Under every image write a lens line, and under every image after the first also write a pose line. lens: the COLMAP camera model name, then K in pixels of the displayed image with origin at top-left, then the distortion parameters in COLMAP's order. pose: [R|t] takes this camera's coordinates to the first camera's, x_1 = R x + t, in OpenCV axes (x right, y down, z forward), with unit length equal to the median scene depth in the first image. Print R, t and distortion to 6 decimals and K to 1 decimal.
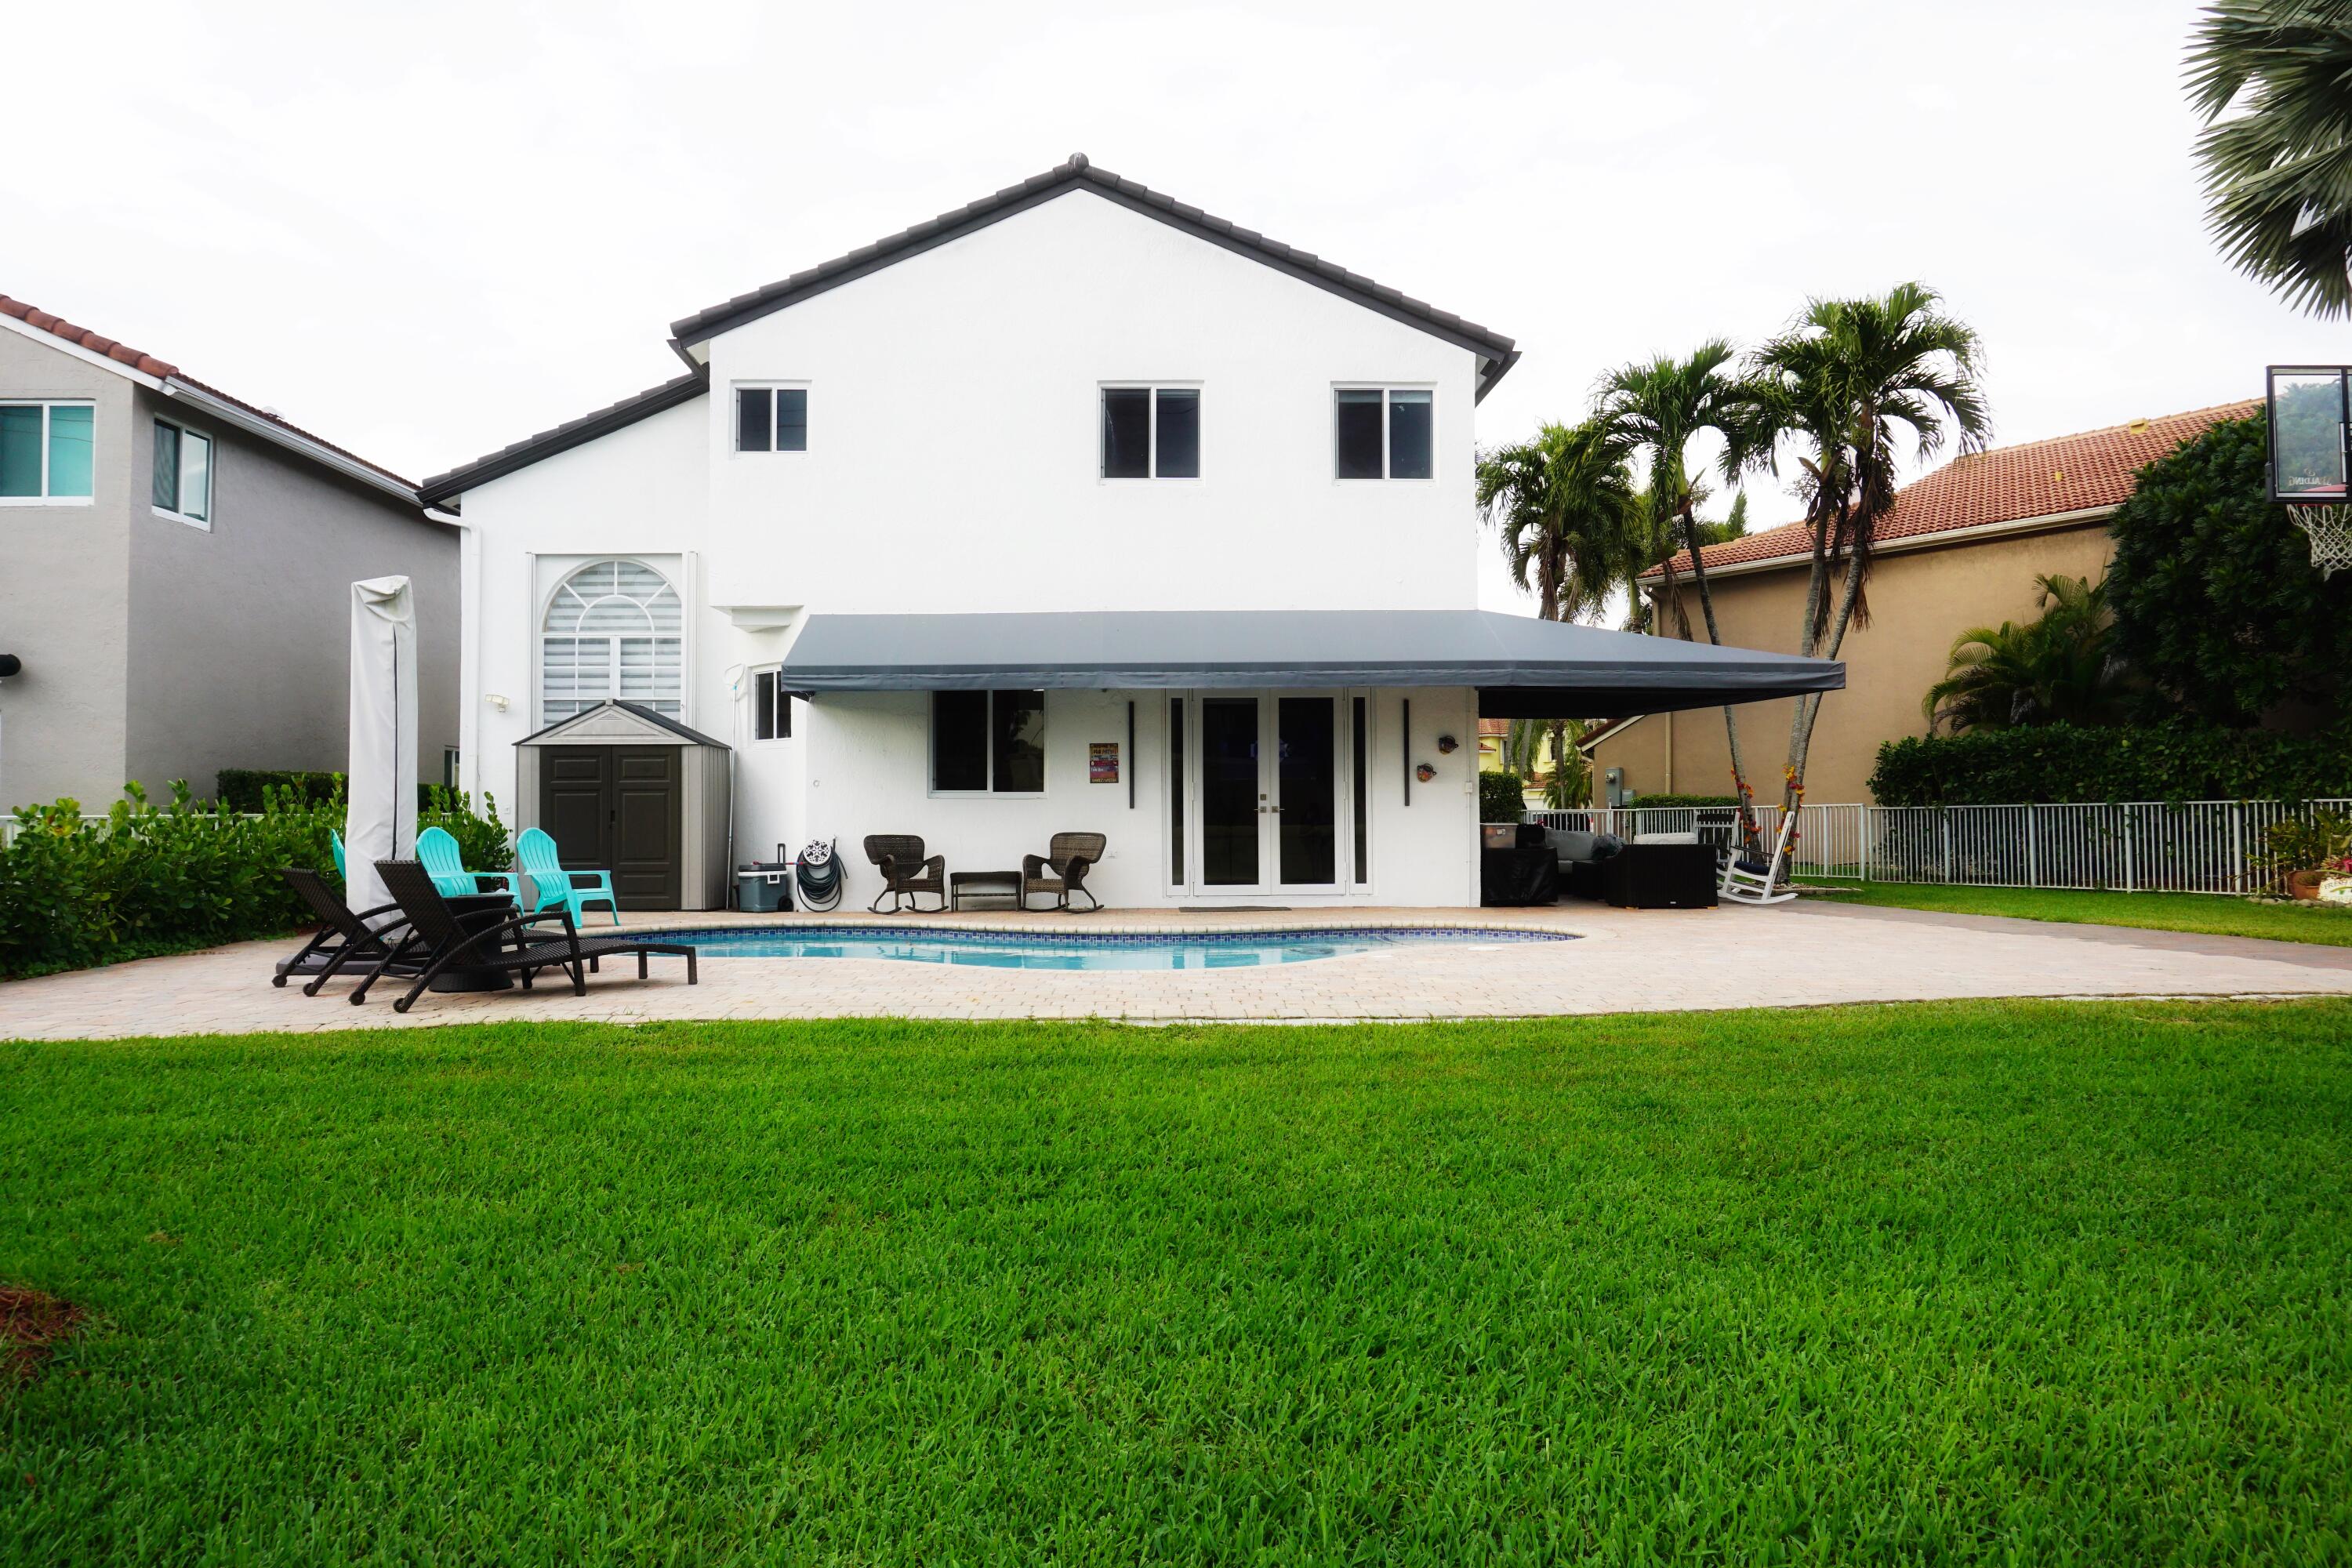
lens RADIAL K [[1569.5, 0, 1170.6], [0, 1569.5, 782.3], [0, 0, 1]] dist [-0.048506, 0.038391]
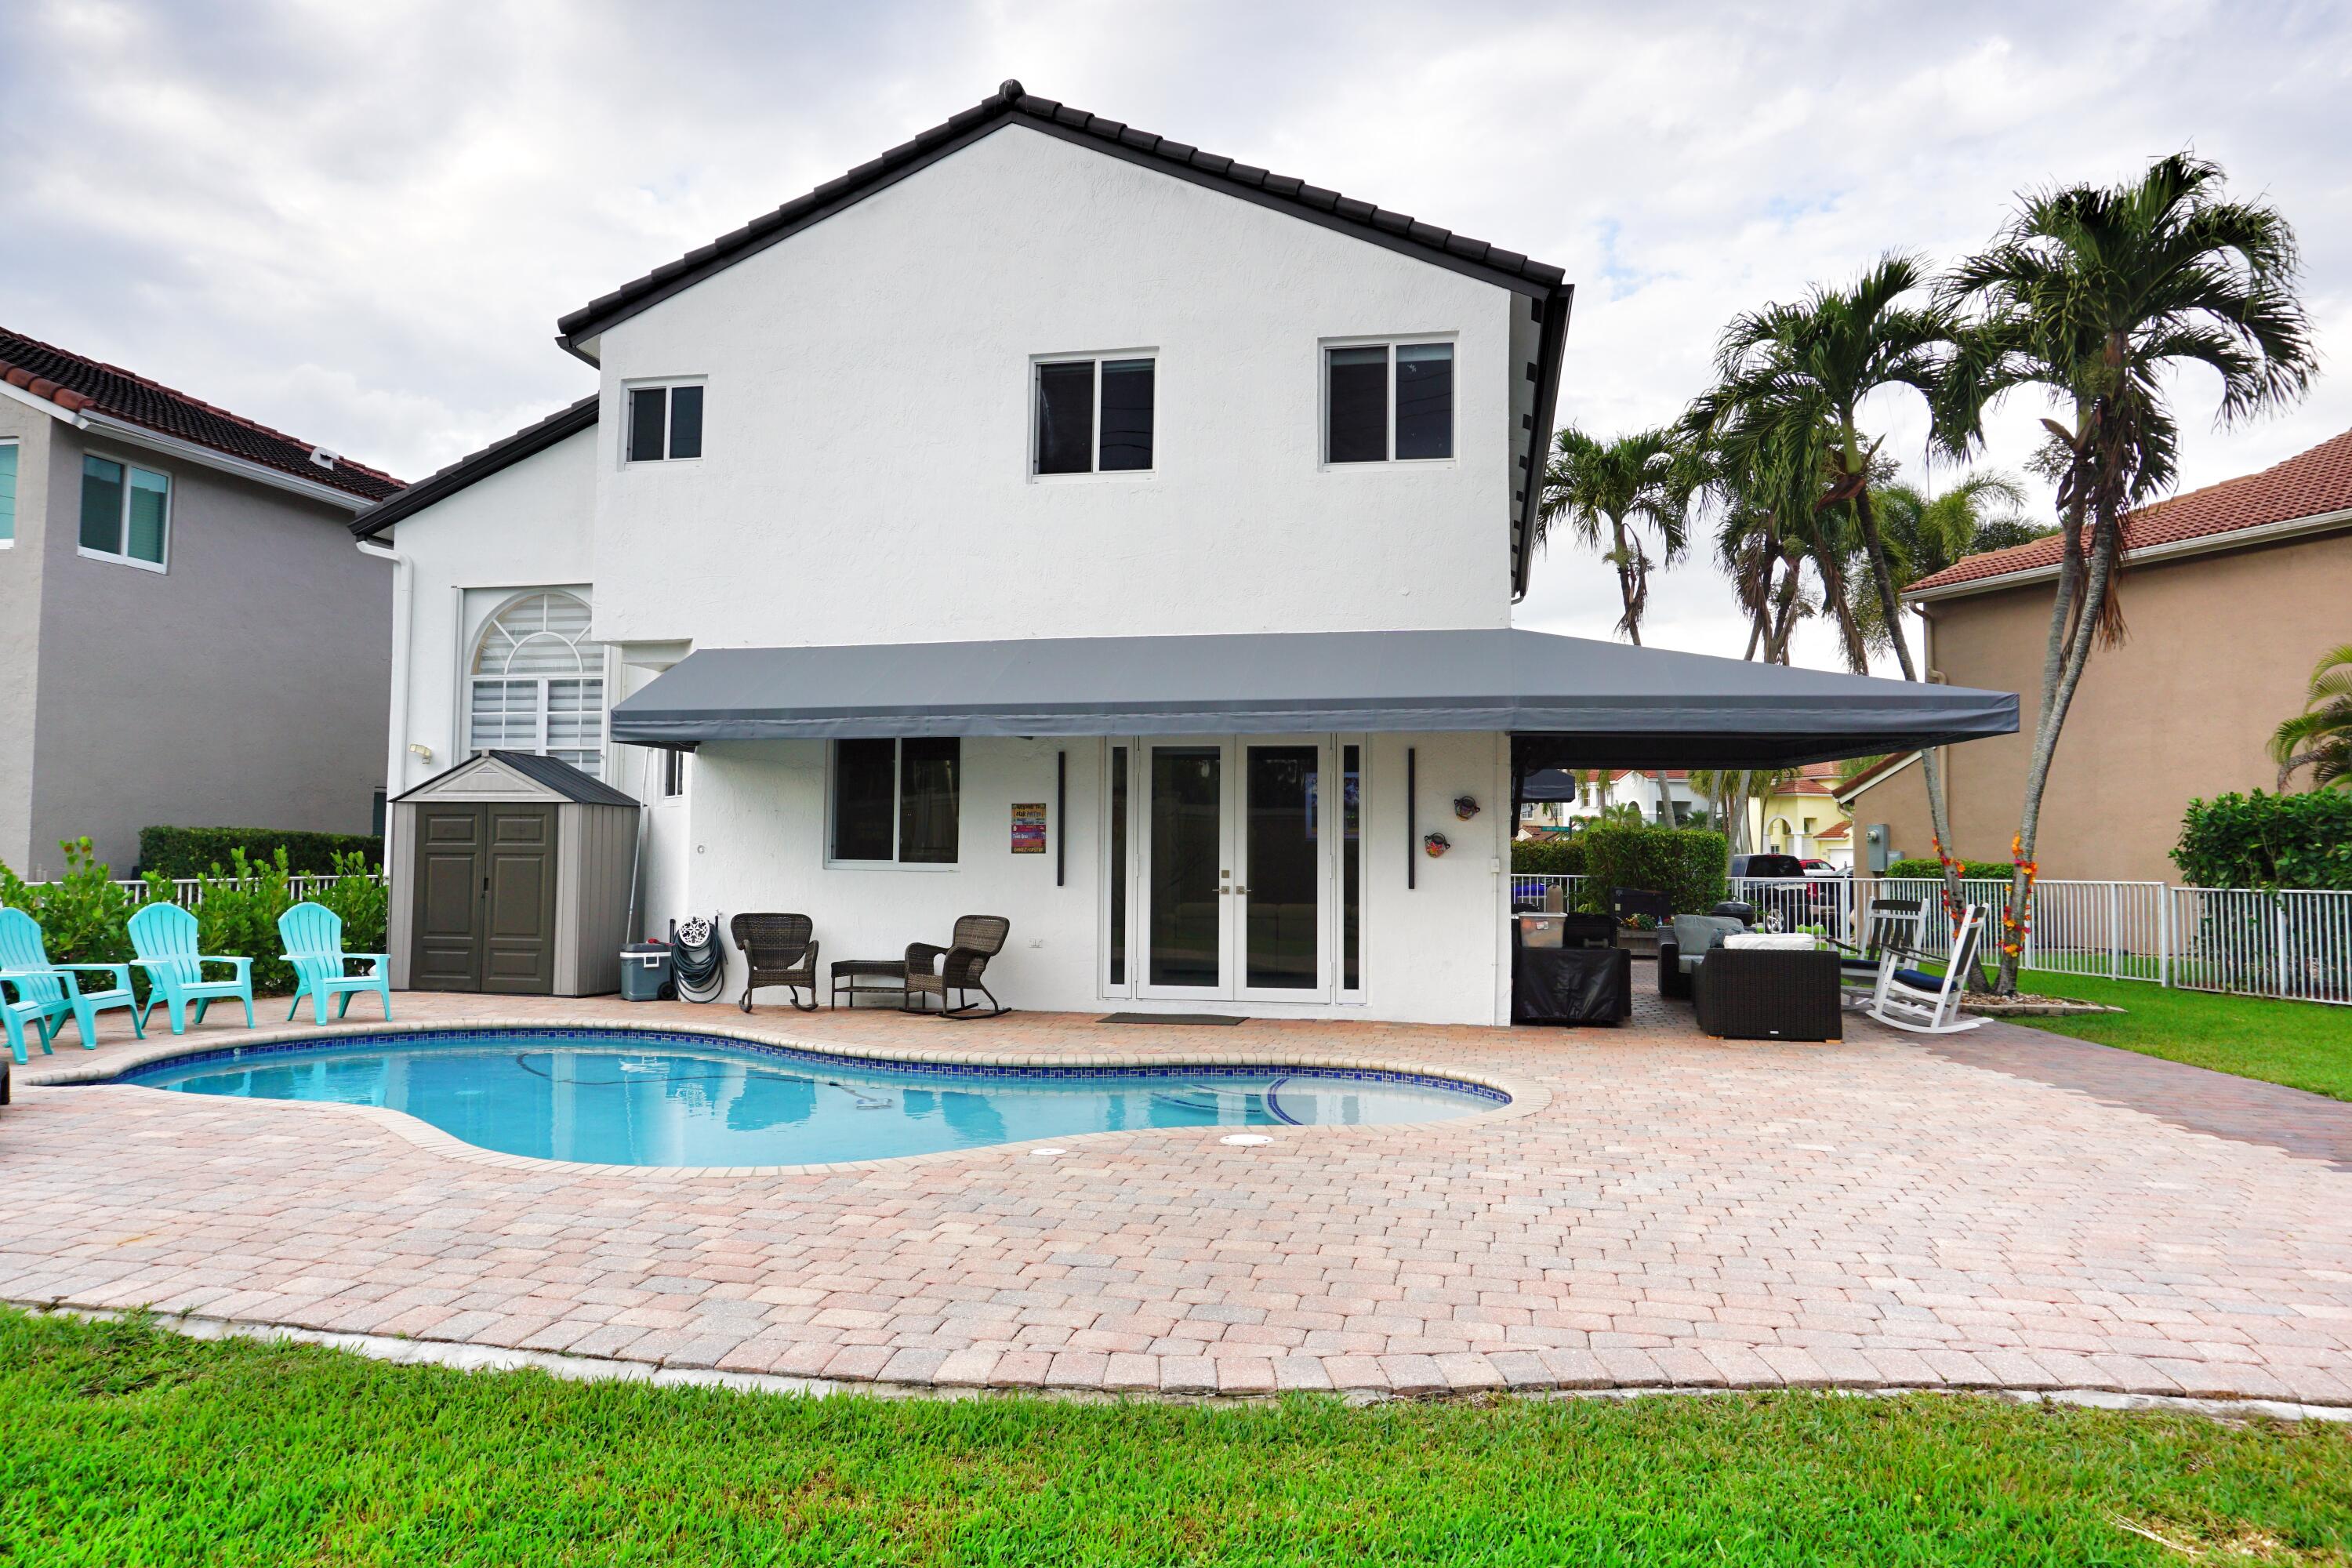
lens RADIAL K [[1569.5, 0, 1171.1], [0, 1569.5, 783.8], [0, 0, 1]] dist [-0.048506, 0.038391]
pose [[0.973927, 0.002866, -0.226844, 0.206401], [-0.008202, 0.999711, -0.022581, -0.017527], [0.226714, 0.023853, 0.973669, 0.232690]]
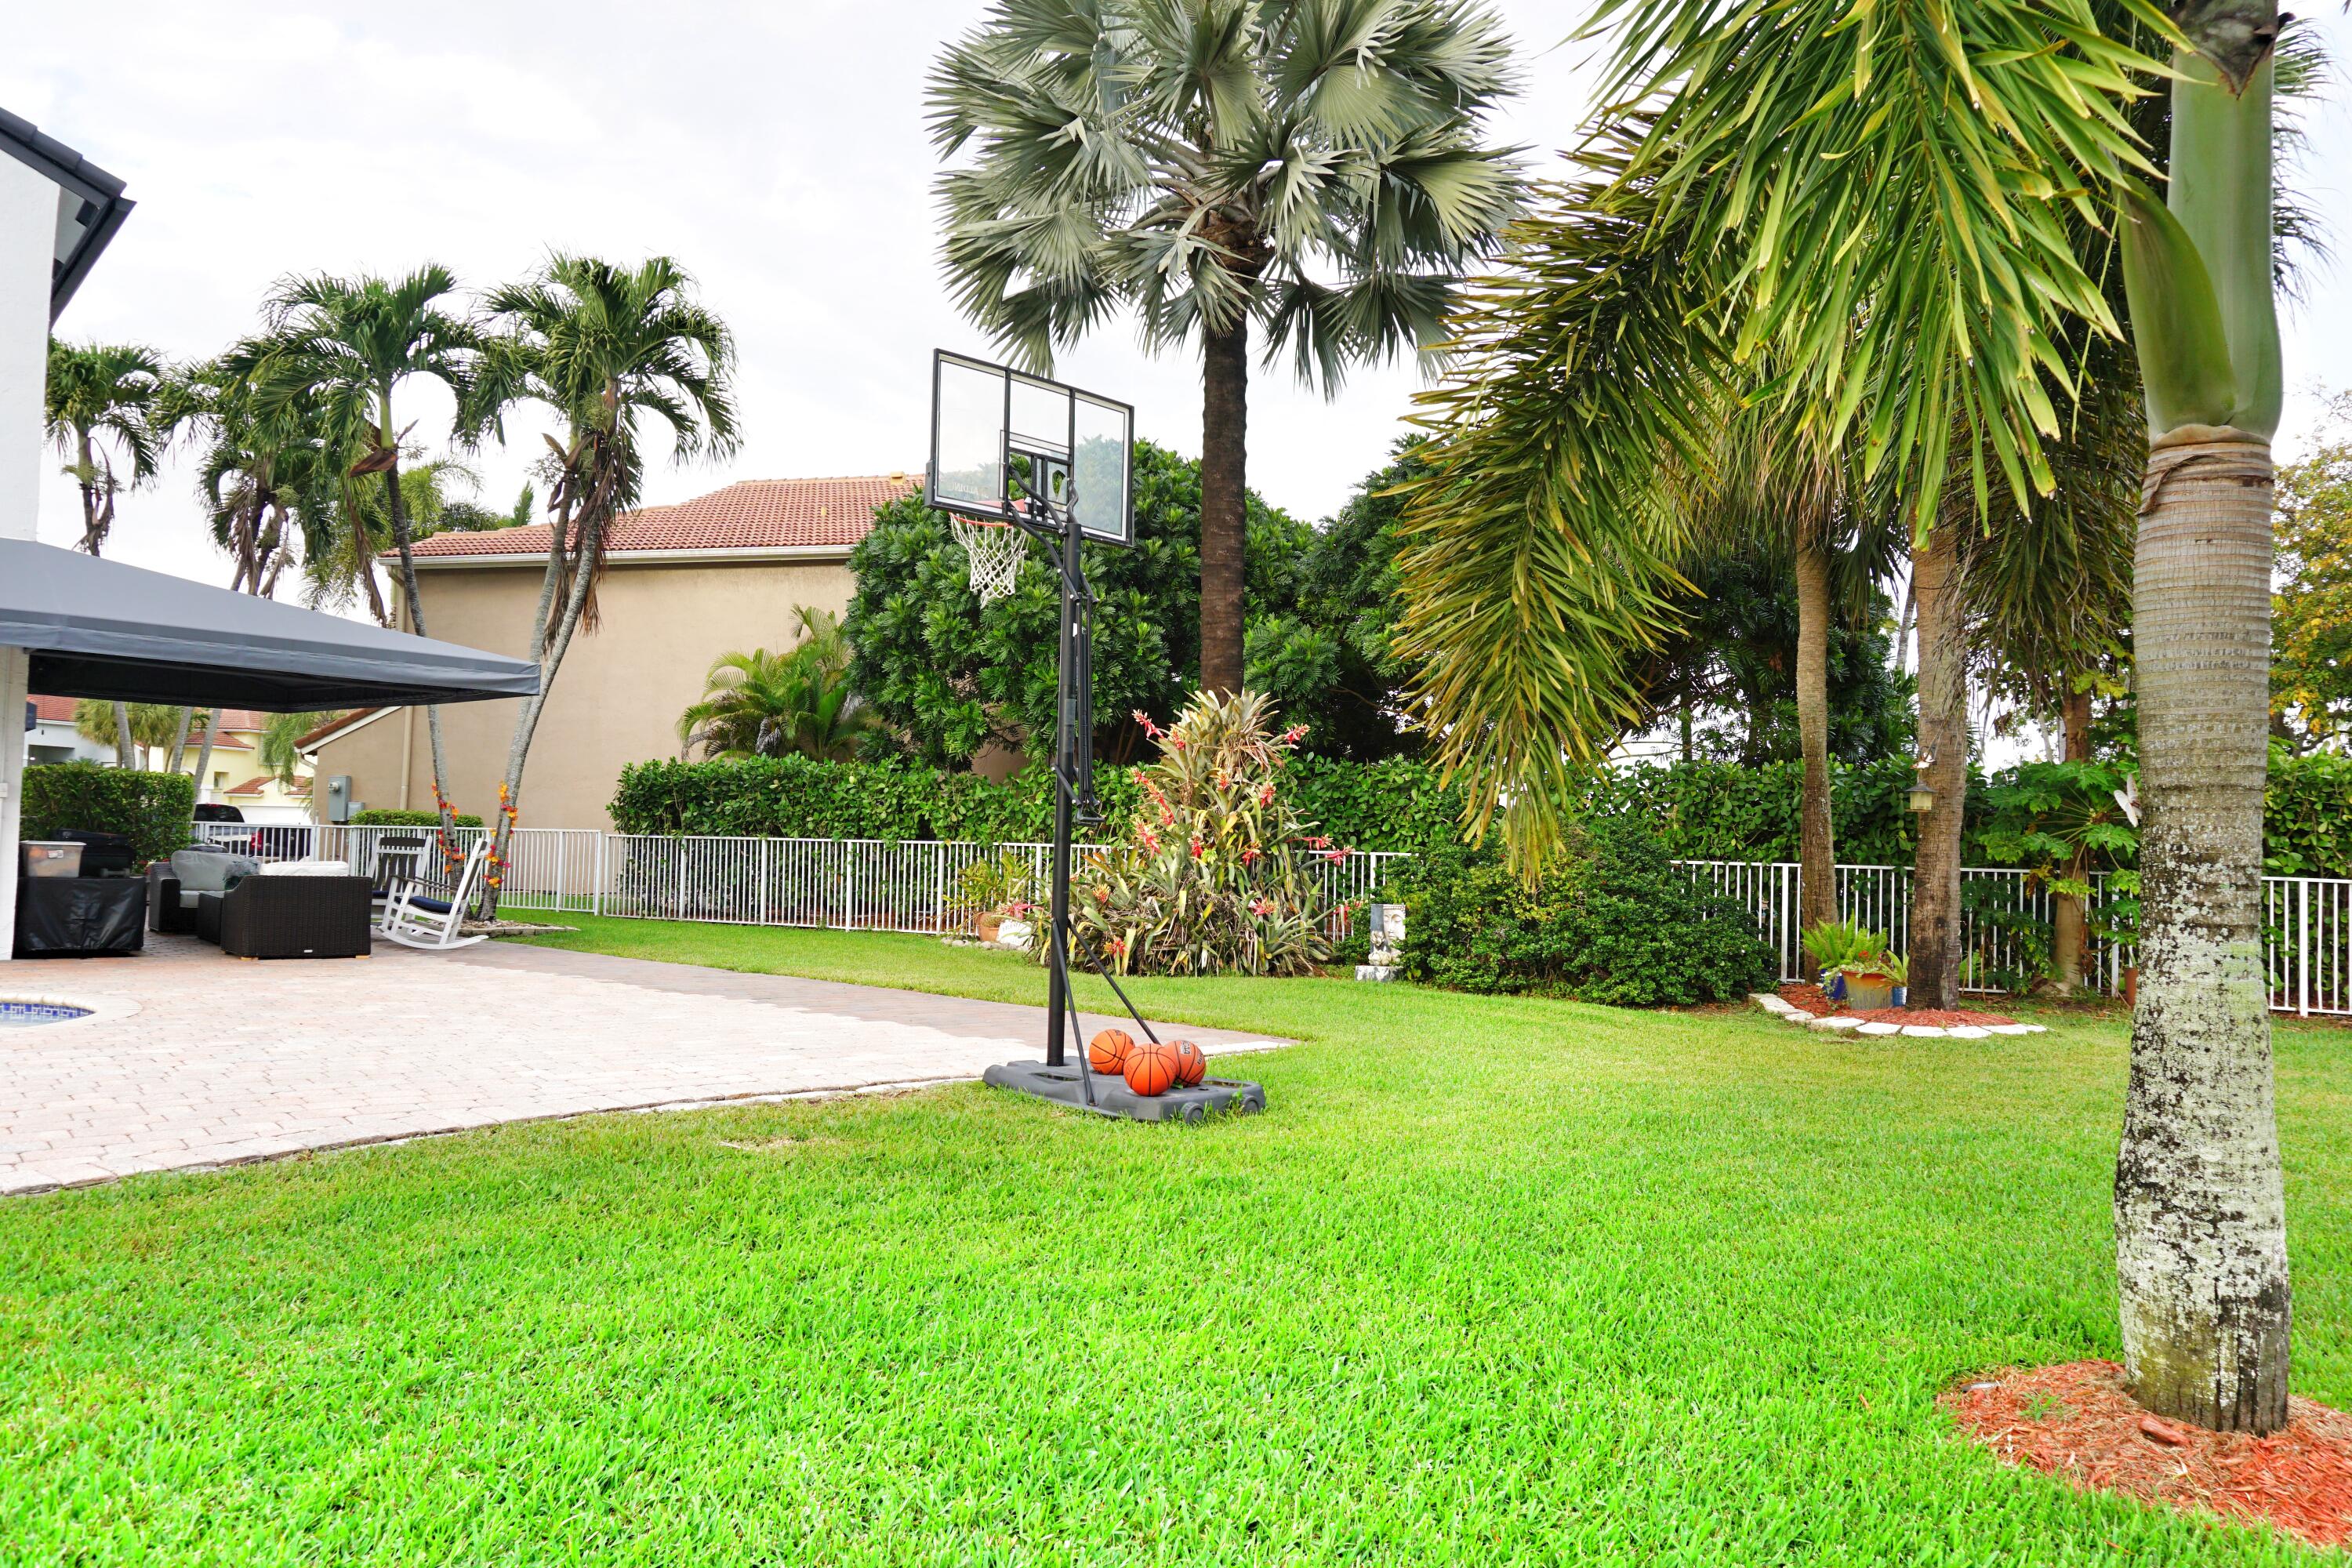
lens RADIAL K [[1569.5, 0, 1165.9], [0, 1569.5, 788.9], [0, 0, 1]] dist [-0.048506, 0.038391]
pose [[0.751128, 0.051020, 0.658182, 0.124574], [-0.046599, 0.998620, -0.024231, -0.004947], [-0.658510, -0.012470, 0.752469, 0.130991]]
